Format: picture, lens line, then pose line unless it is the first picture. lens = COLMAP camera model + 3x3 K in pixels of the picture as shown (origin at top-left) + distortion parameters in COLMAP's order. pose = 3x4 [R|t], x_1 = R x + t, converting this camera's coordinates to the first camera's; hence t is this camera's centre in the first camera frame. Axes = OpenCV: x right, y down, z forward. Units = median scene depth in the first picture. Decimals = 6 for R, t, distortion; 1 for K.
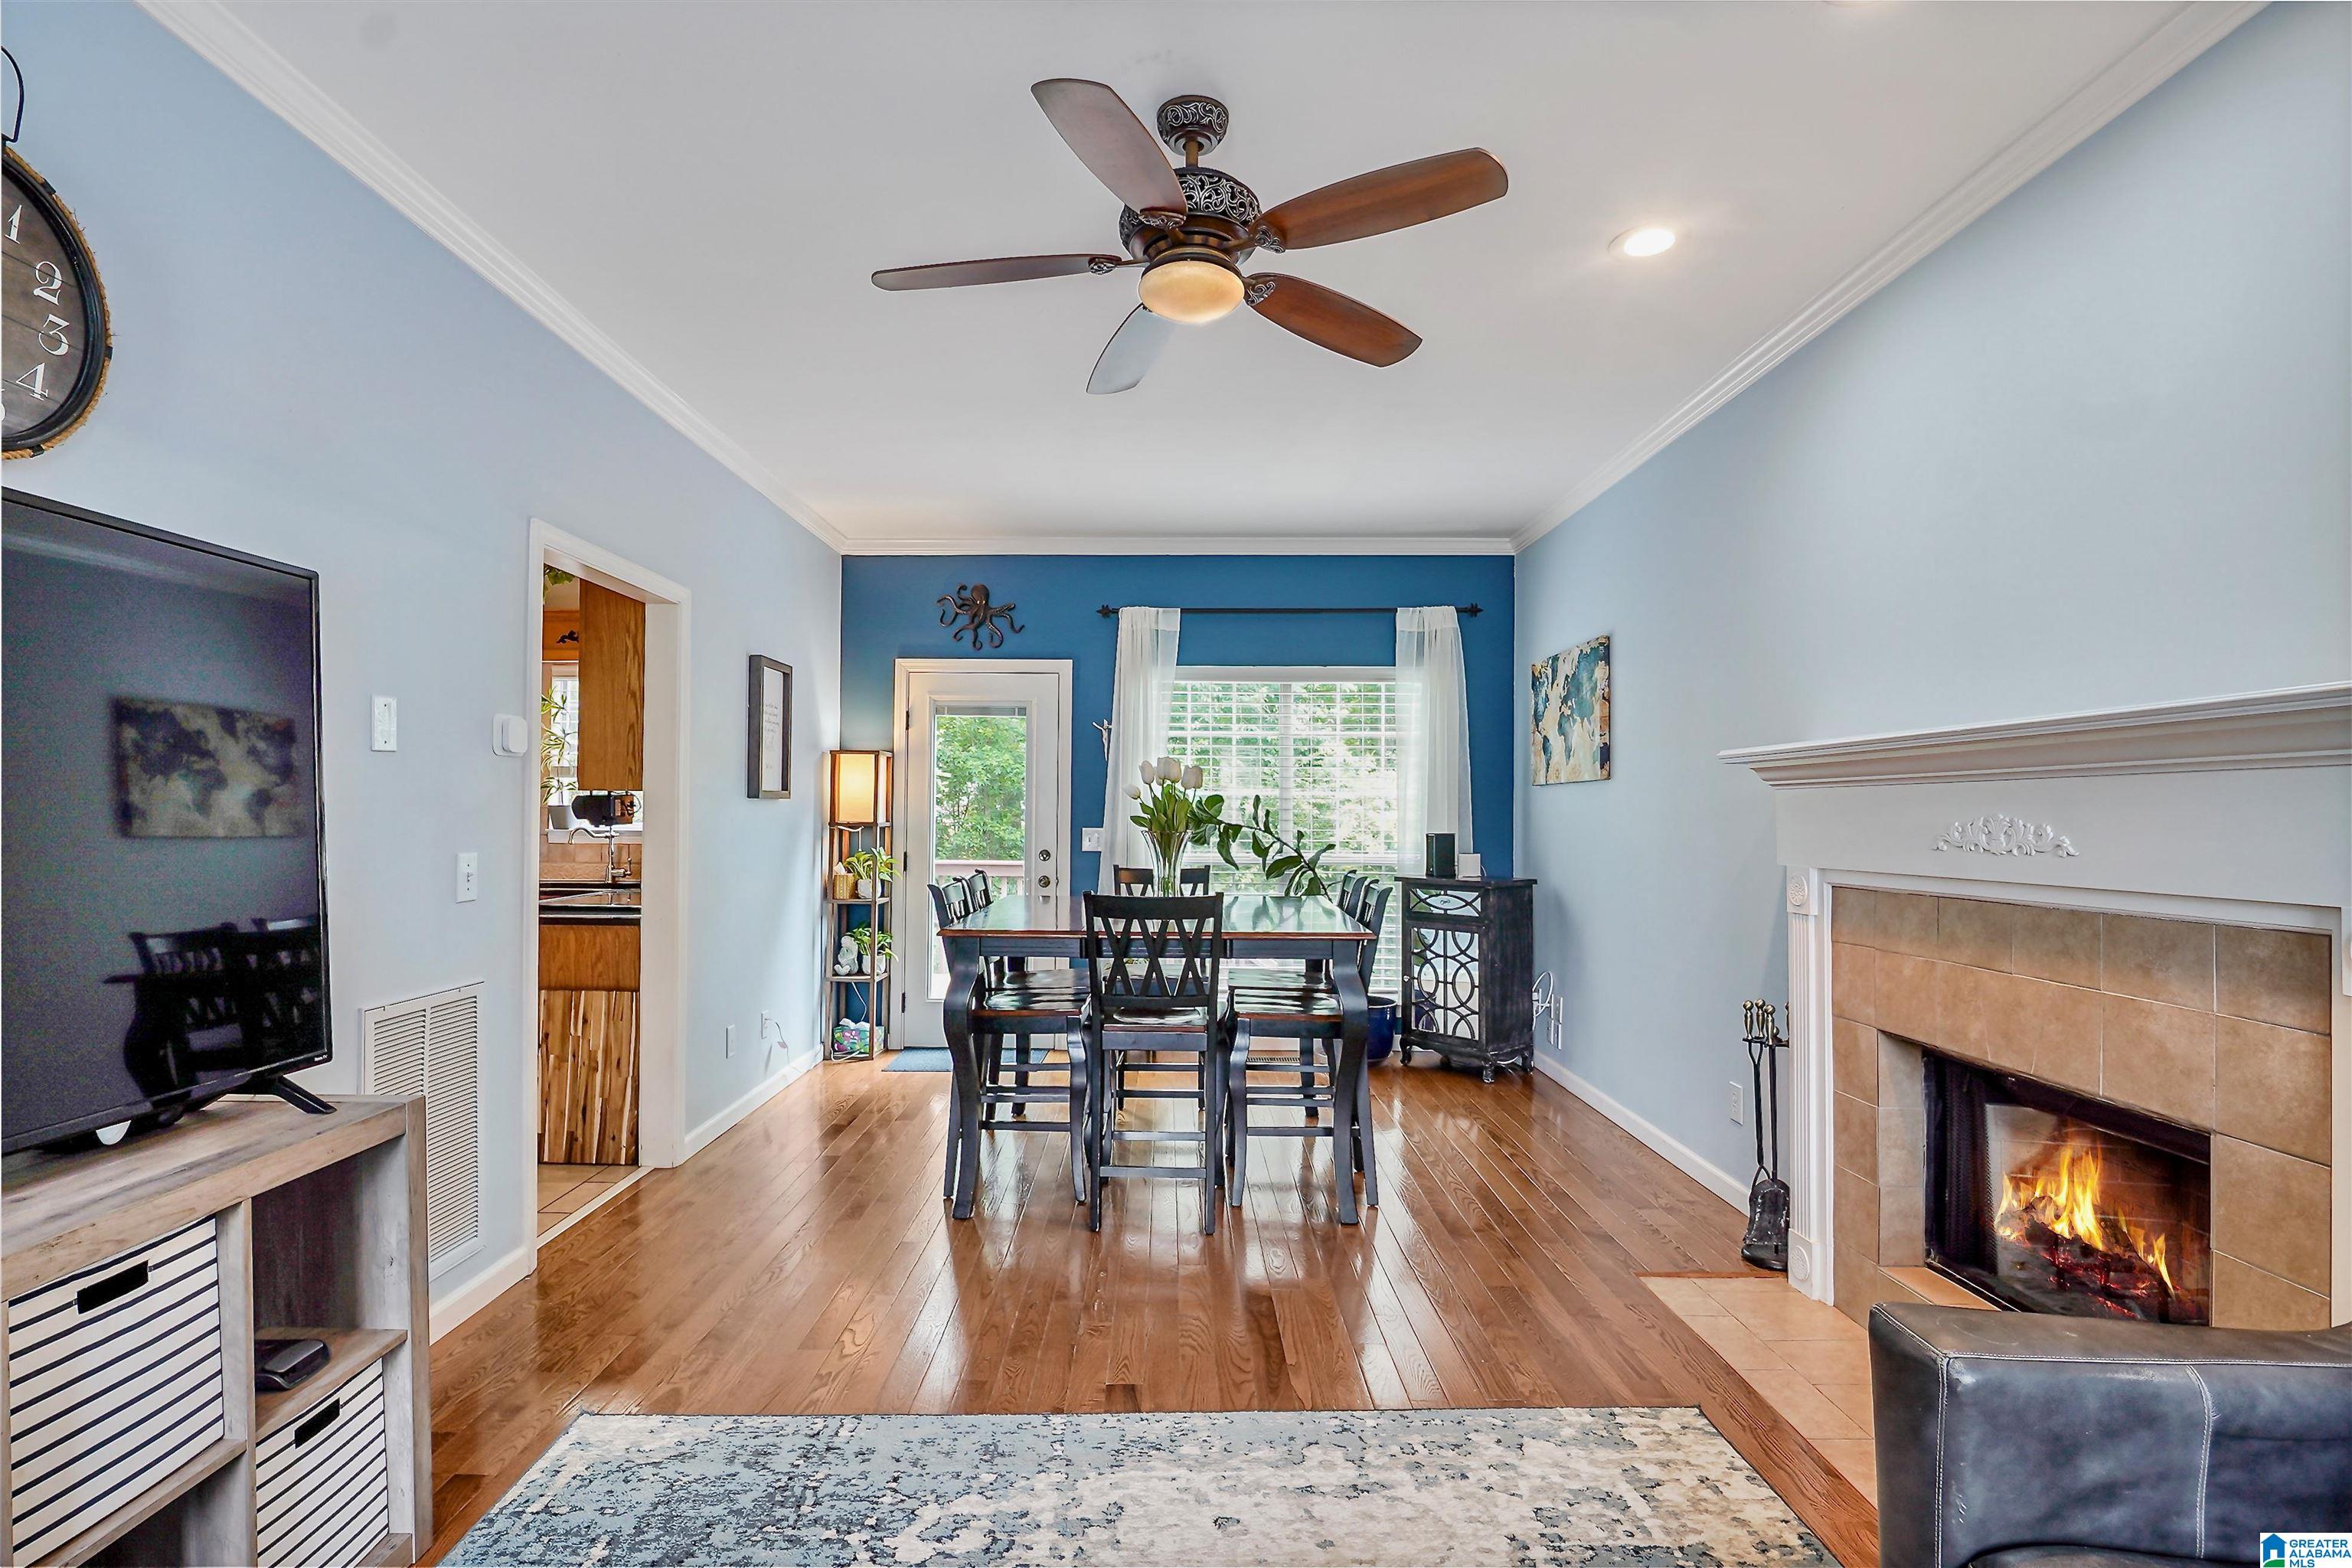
lens RADIAL K [[1148.2, 0, 1165.0], [0, 1148.2, 794.7], [0, 0, 1]] dist [-0.019883, -0.001476]
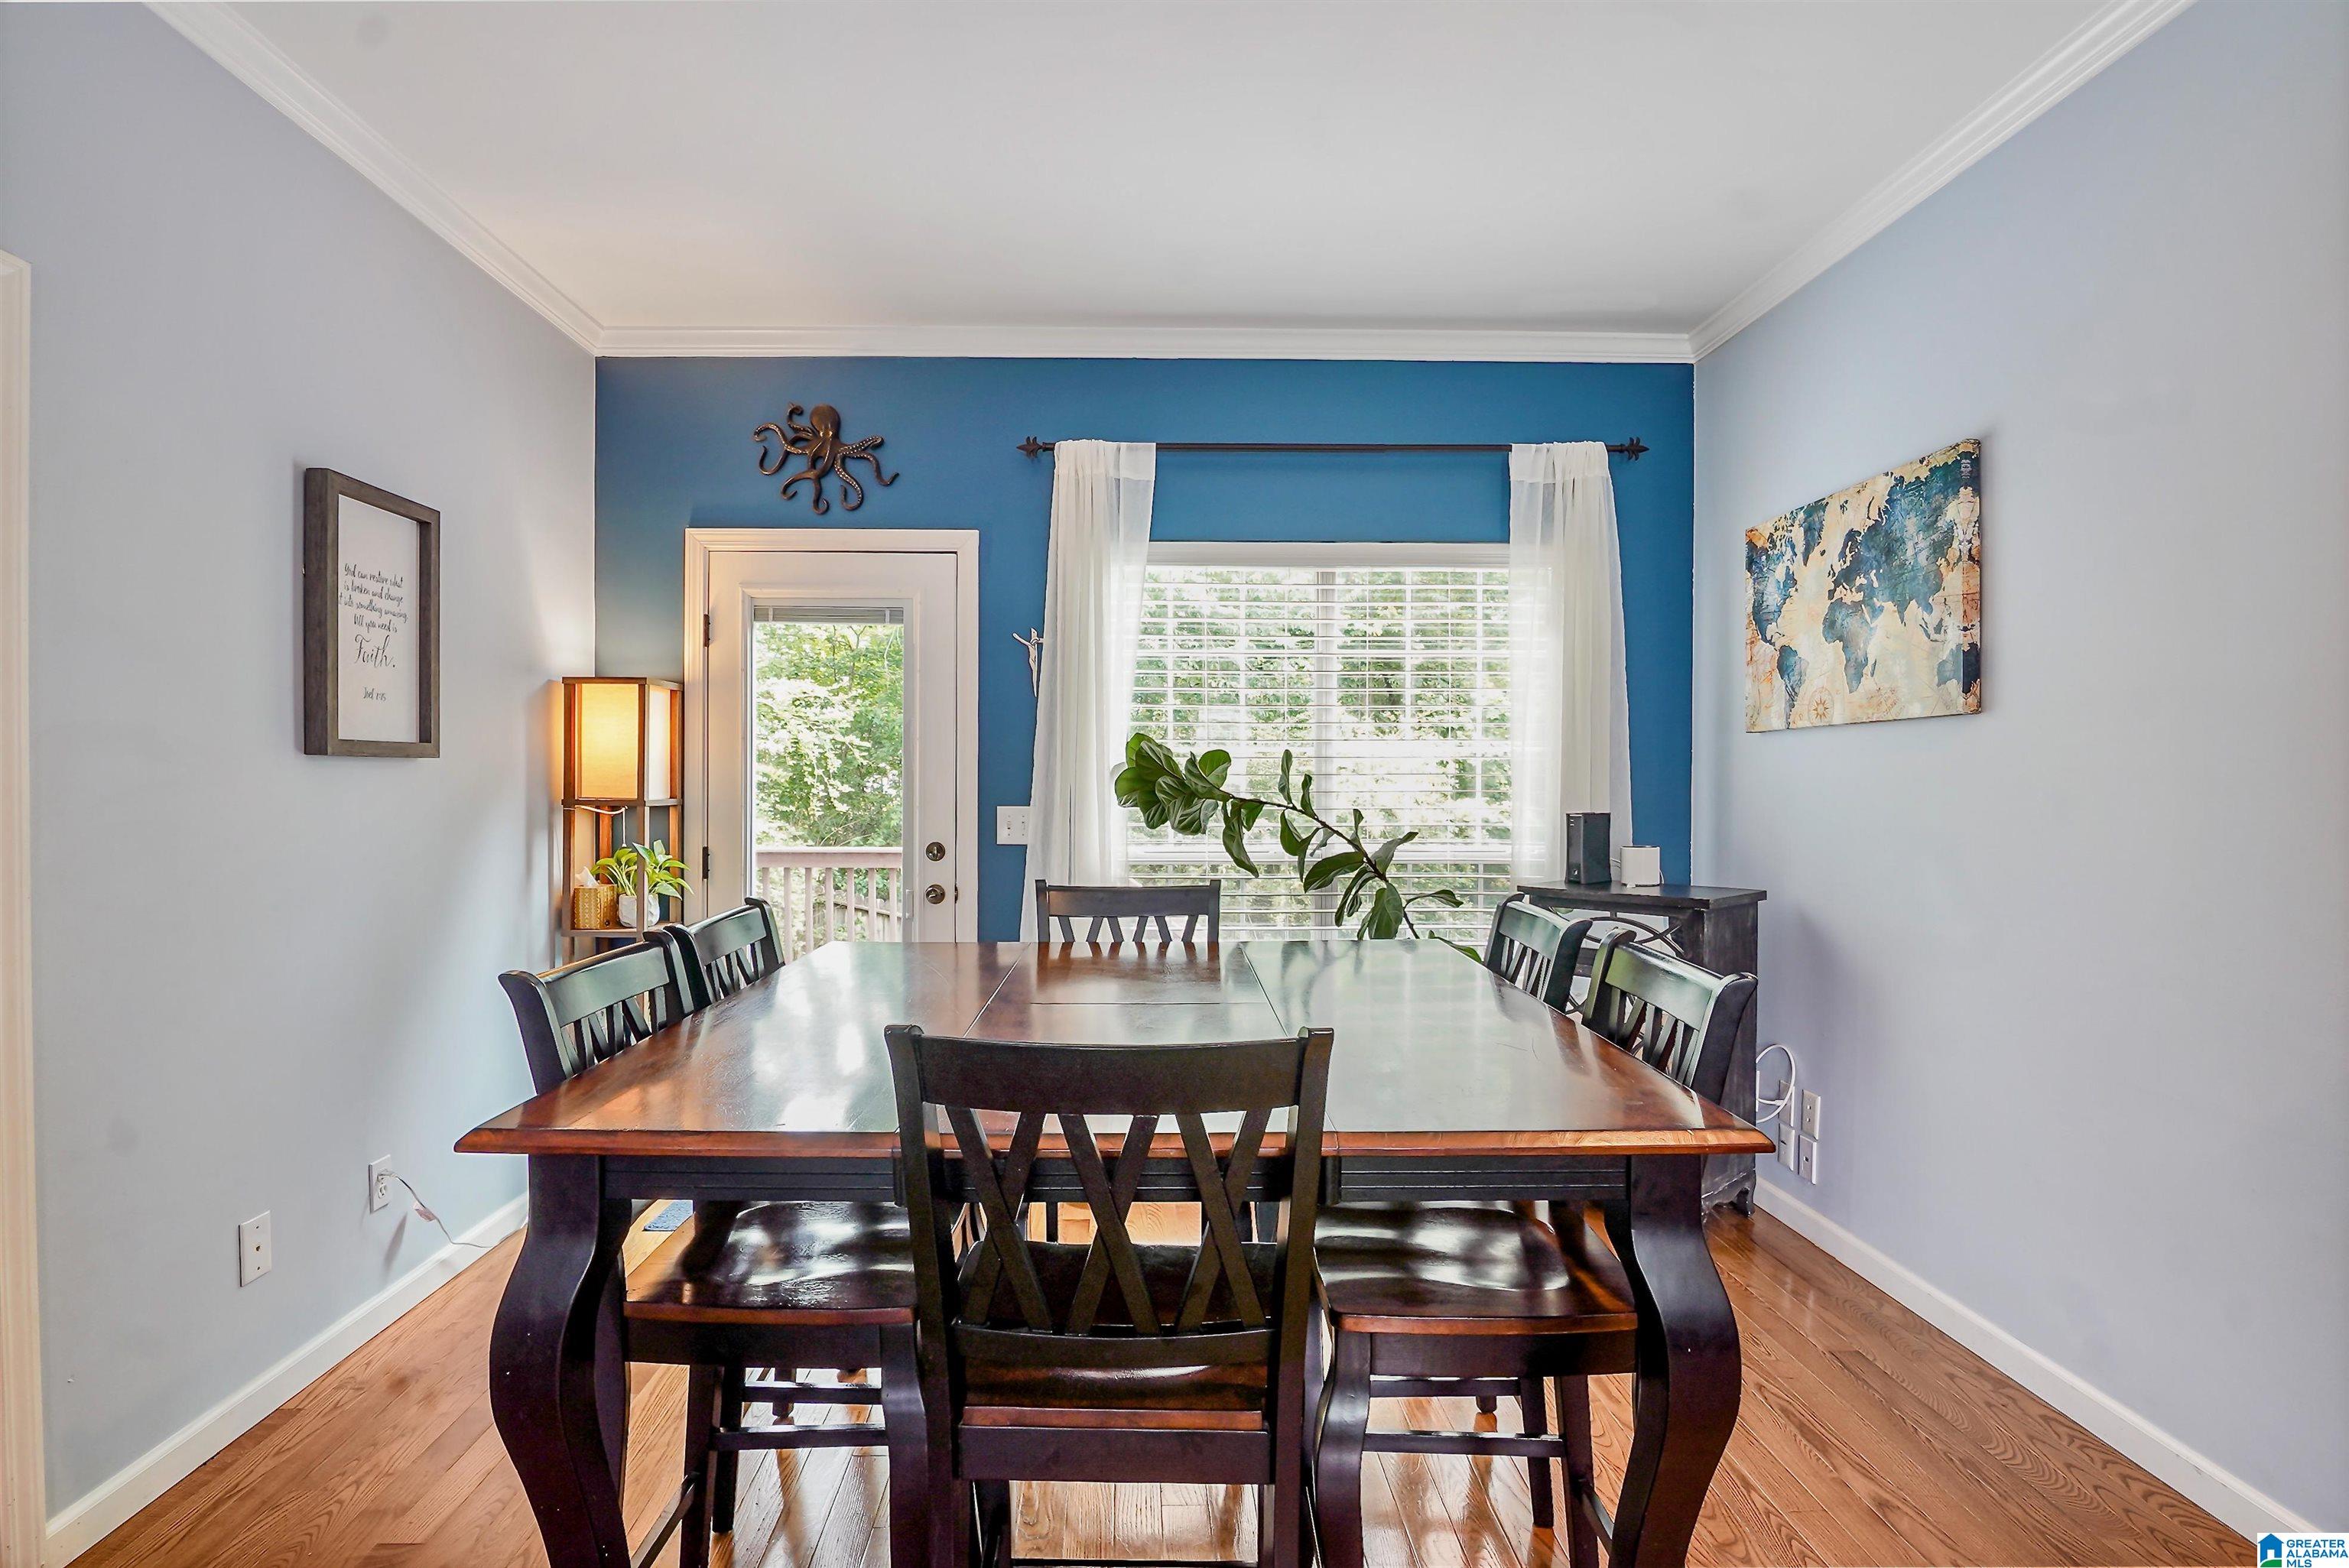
lens RADIAL K [[1150.3, 0, 1156.0], [0, 1150.3, 796.8], [0, 0, 1]] dist [-0.014951, -0.005019]
pose [[0.999690, -0.004397, 0.024512, -0.002699], [0.003737, 0.999631, 0.026914, 0.008653], [-0.024621, -0.026814, 0.999337, 0.433144]]
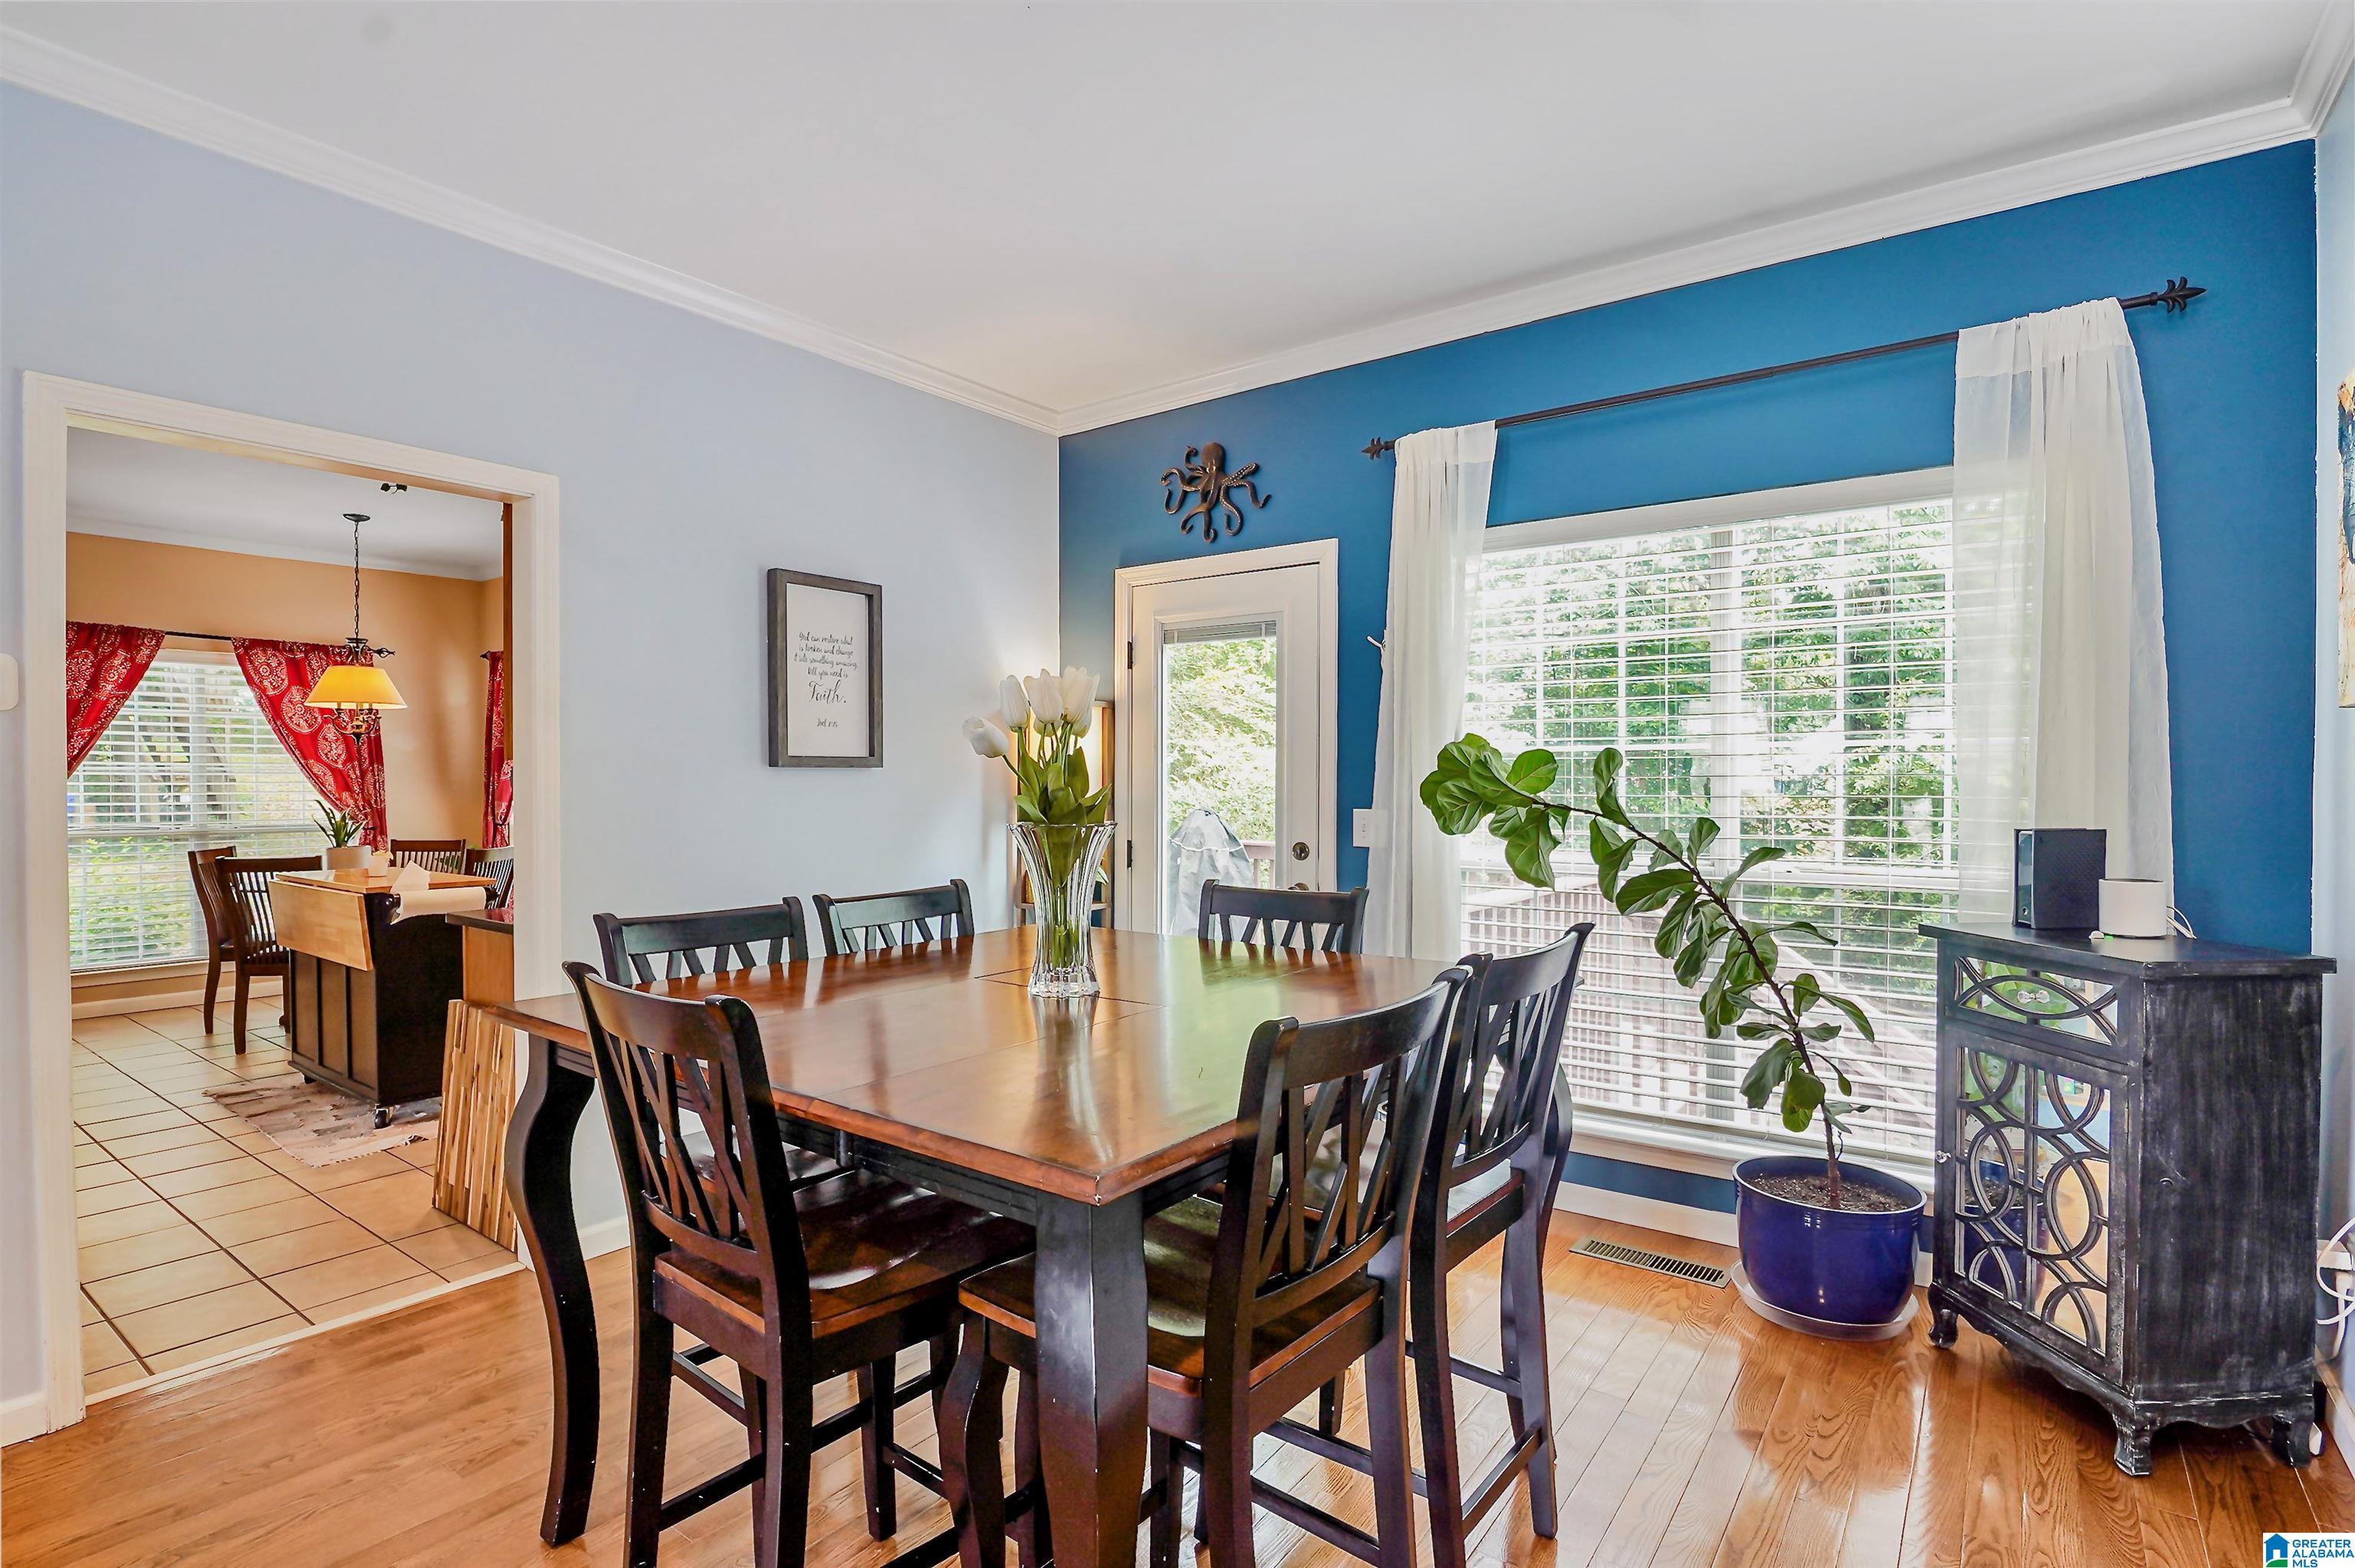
lens RADIAL K [[1139.8, 0, 1172.2], [0, 1139.8, 801.7], [0, 0, 1]] dist [-0.026216, 0.000905]
pose [[0.801338, 0.005094, -0.598190, 0.243921], [0.012772, 0.999590, 0.025621, 0.009123], [0.598075, -0.028171, 0.800945, 0.505238]]
